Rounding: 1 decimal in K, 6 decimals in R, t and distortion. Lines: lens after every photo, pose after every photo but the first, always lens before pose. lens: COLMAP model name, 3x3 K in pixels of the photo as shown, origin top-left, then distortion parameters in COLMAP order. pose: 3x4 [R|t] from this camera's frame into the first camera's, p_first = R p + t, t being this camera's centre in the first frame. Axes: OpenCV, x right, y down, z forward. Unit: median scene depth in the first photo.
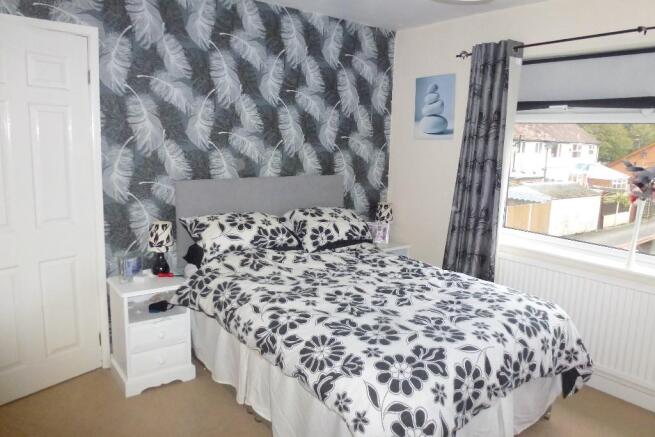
lens RADIAL K [[484.7, 0, 329.1], [0, 484.7, 218.3], [0, 0, 1]] dist [-0.034379, -0.010620]
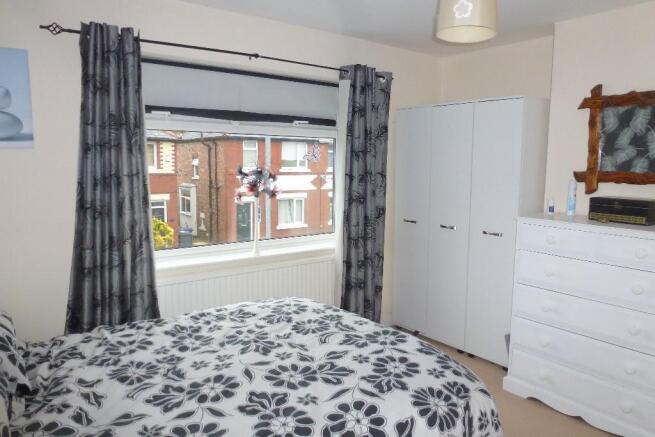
lens RADIAL K [[484.7, 0, 329.5], [0, 484.7, 219.5], [0, 0, 1]] dist [-0.034379, -0.010620]
pose [[-0.014072, -0.160480, 0.986939, -0.669871], [0.144084, 0.976410, 0.160822, -0.178211], [-0.989465, 0.144465, 0.009383, 0.936458]]
